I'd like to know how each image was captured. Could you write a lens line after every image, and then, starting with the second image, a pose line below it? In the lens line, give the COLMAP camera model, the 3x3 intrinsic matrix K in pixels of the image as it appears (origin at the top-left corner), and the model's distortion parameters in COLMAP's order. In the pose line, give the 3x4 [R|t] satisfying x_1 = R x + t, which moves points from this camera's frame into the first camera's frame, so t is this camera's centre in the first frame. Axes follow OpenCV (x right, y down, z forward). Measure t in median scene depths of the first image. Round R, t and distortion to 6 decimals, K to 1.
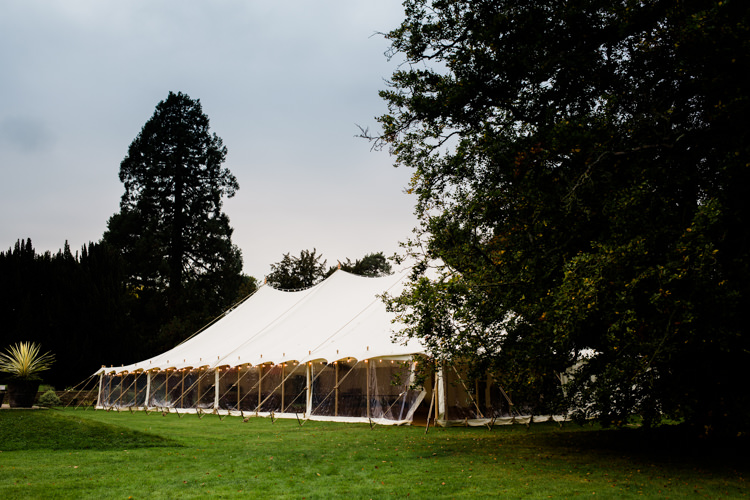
lens RADIAL K [[690.5, 0, 371.4], [0, 690.5, 276.1], [0, 0, 1]] dist [-0.044518, 0.003078]
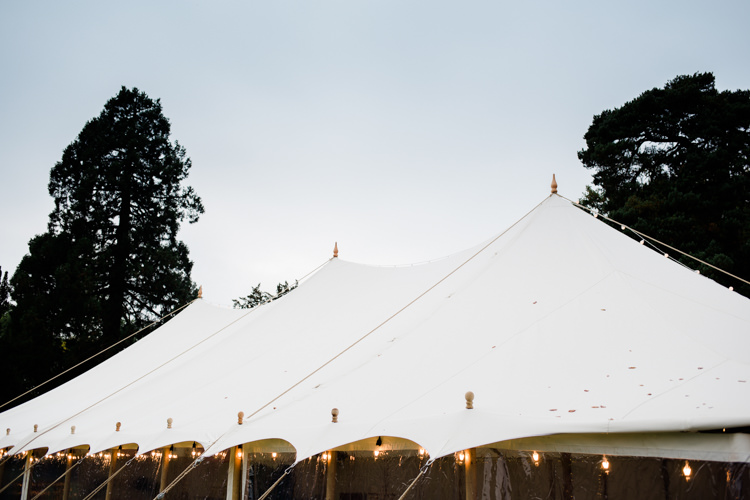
lens RADIAL K [[690.5, 0, 371.4], [0, 690.5, 276.1], [0, 0, 1]] dist [-0.044518, 0.003078]
pose [[0.999364, 0.031793, 0.016127, -0.013248], [-0.029787, 0.993235, -0.112234, 0.027629], [-0.019586, 0.111683, 0.993551, 0.234824]]
